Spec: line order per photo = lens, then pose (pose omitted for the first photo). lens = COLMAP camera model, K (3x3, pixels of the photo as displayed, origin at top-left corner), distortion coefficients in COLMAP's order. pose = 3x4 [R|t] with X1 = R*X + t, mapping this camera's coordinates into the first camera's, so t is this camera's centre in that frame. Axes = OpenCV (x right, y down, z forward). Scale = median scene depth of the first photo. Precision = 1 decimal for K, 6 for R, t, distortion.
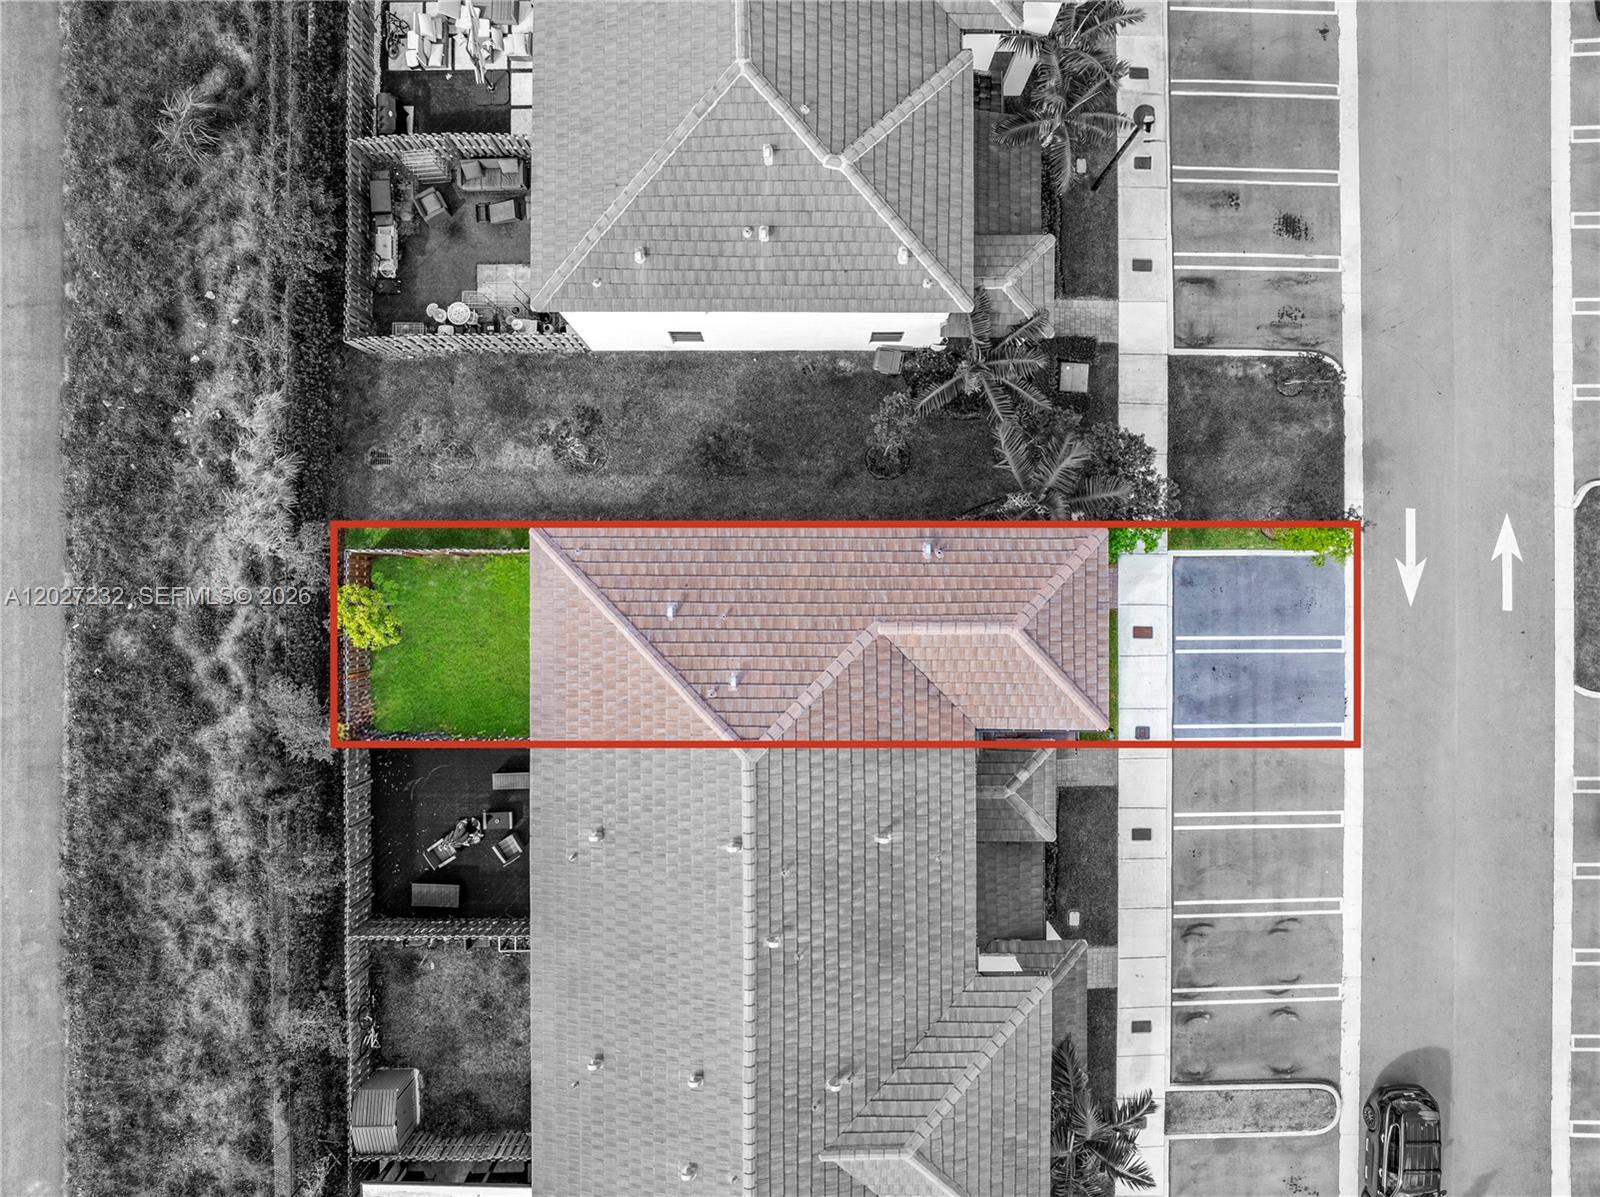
lens RADIAL K [[1129.5, 0, 801.7], [0, 1129.5, 602.1], [0, 0, 1]] dist [-0.025523, 0.009320]
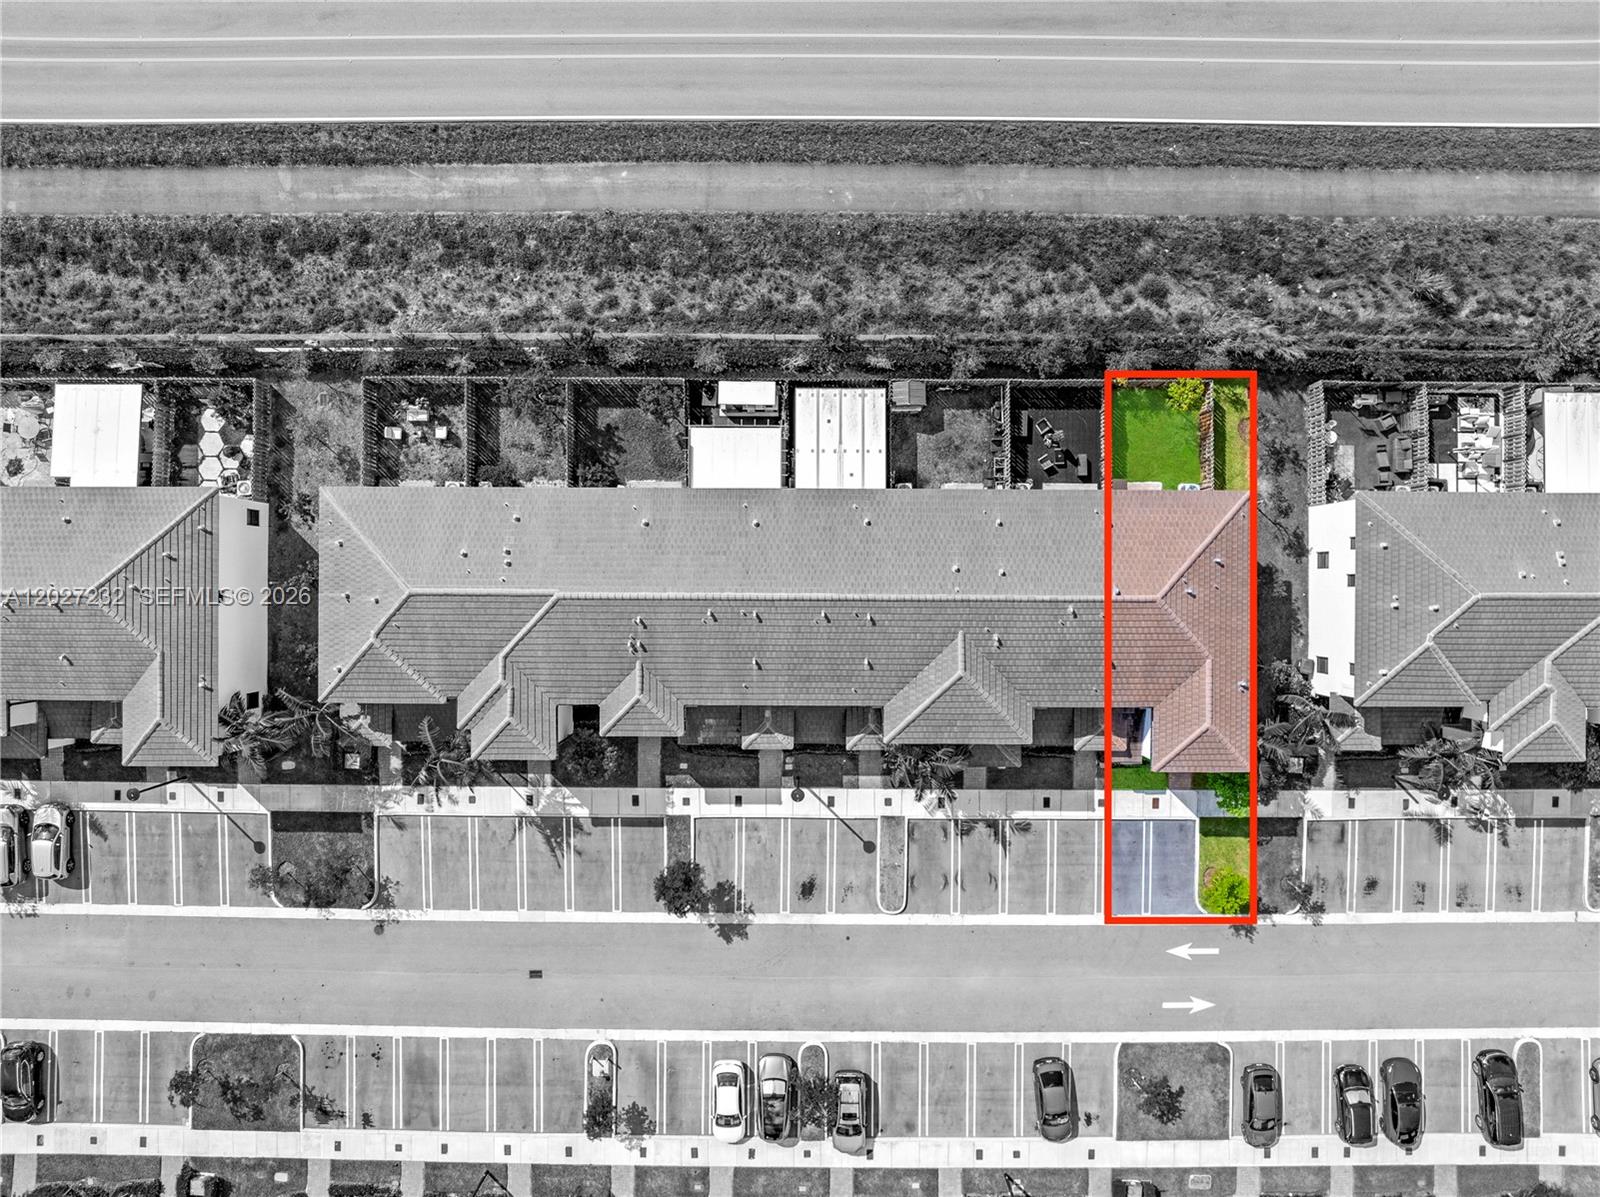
lens RADIAL K [[1129.5, 0, 799.9], [0, 1129.5, 594.9], [0, 0, 1]] dist [-0.025523, 0.009320]
pose [[-0.002699, 0.999995, 0.001567, -0.040858], [-0.999976, -0.002689, -0.006452, 0.615716], [-0.006448, -0.001585, 0.999978, -0.833676]]
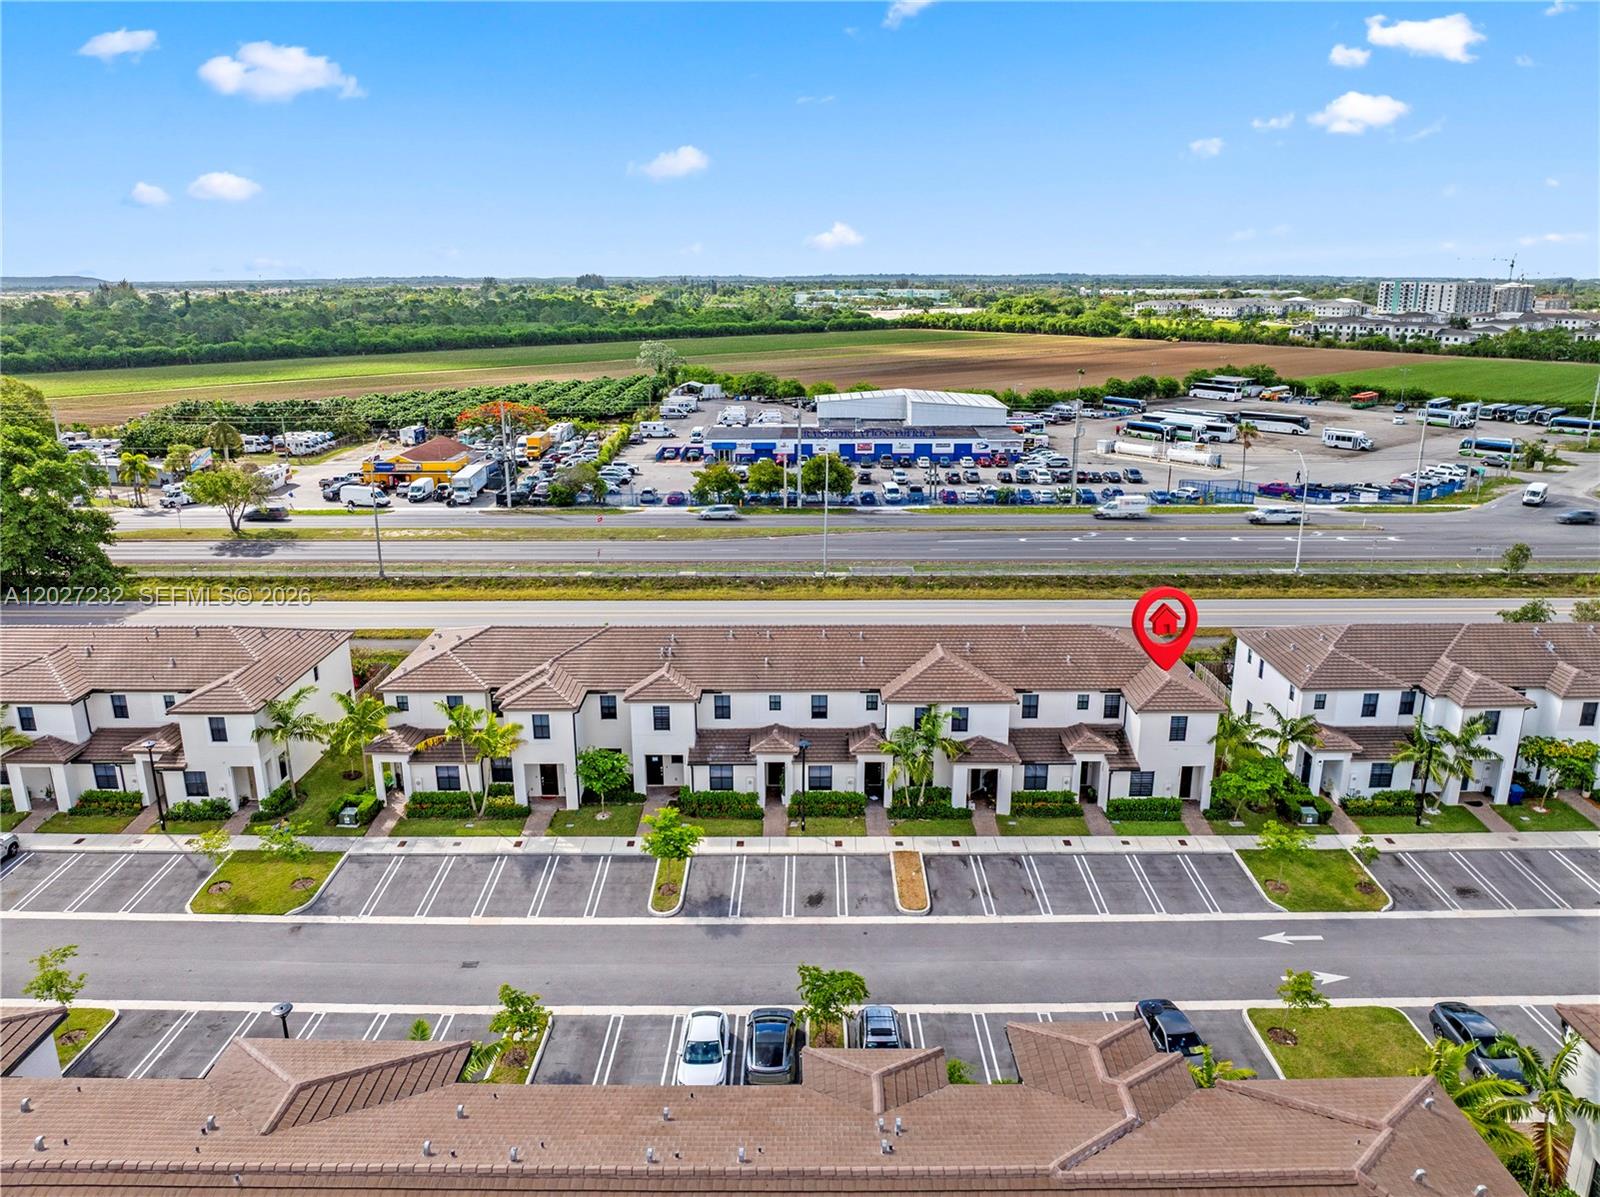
lens RADIAL K [[1129.5, 0, 800.9], [0, 1129.5, 599.5], [0, 0, 1]] dist [-0.025523, 0.009320]
pose [[-0.000633, 0.267956, -0.963431, 1.857597], [-0.999923, -0.012142, -0.002719, 0.619477], [-0.012426, 0.963355, 0.267943, 0.173534]]
